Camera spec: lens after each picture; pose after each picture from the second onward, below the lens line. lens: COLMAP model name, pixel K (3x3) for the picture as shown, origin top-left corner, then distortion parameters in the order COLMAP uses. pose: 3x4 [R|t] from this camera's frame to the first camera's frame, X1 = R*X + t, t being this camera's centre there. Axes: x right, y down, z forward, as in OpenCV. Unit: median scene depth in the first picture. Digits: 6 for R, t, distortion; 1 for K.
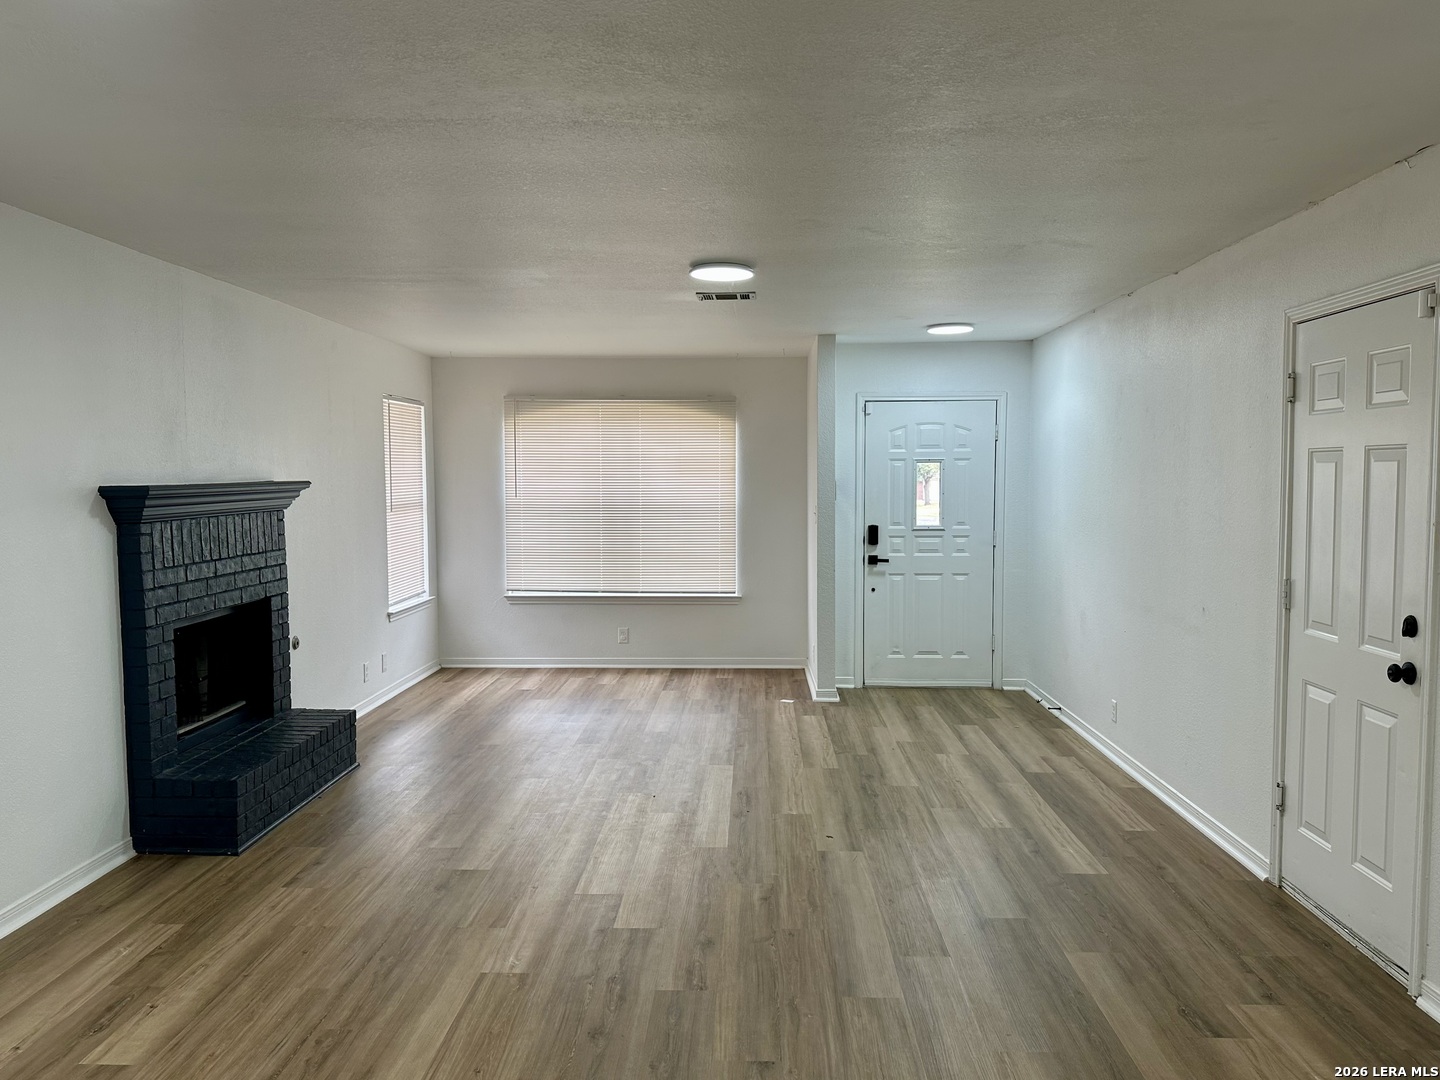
lens RADIAL K [[1080.5, 0, 712.8], [0, 1080.5, 537.6], [0, 0, 1]] dist [0.092210, -0.123830]
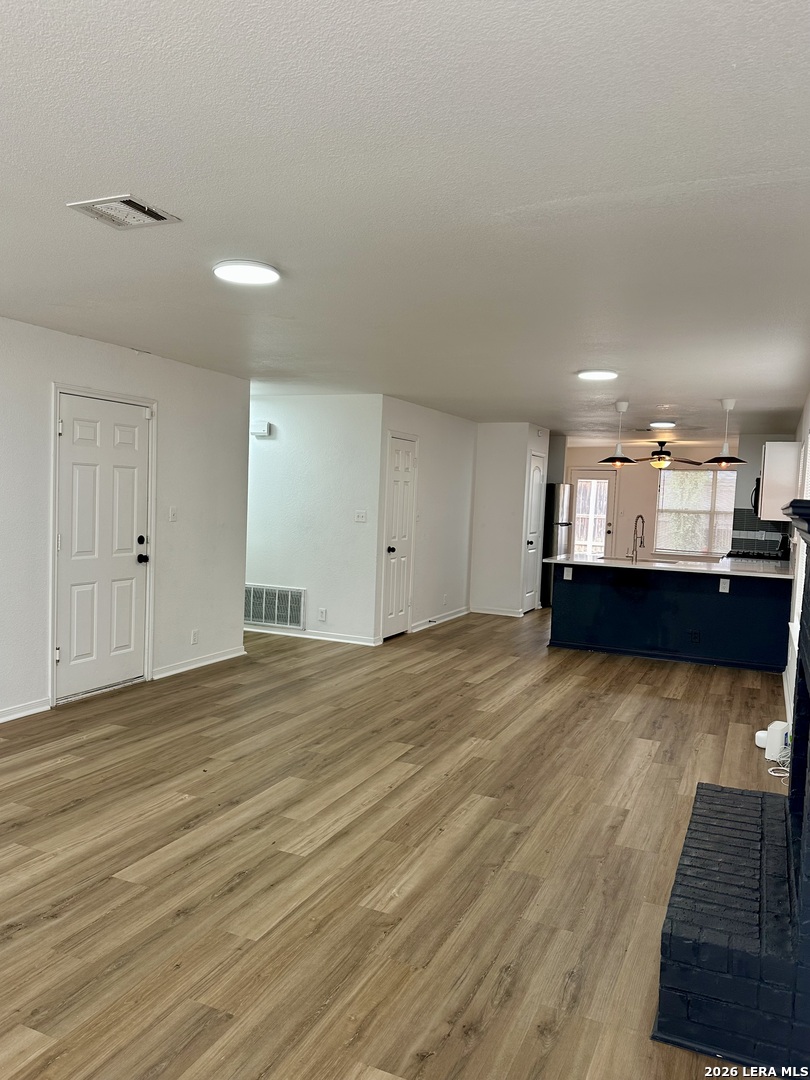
lens RADIAL K [[780.3, 0, 410.7], [0, 780.3, 553.1], [0, 0, 1]] dist [0.127041, -0.000962]
pose [[-0.926848, -0.056440, 0.371171, -0.452865], [-0.010458, 0.992133, 0.124747, -0.090441], [-0.375292, 0.111740, -0.920147, 1.799530]]
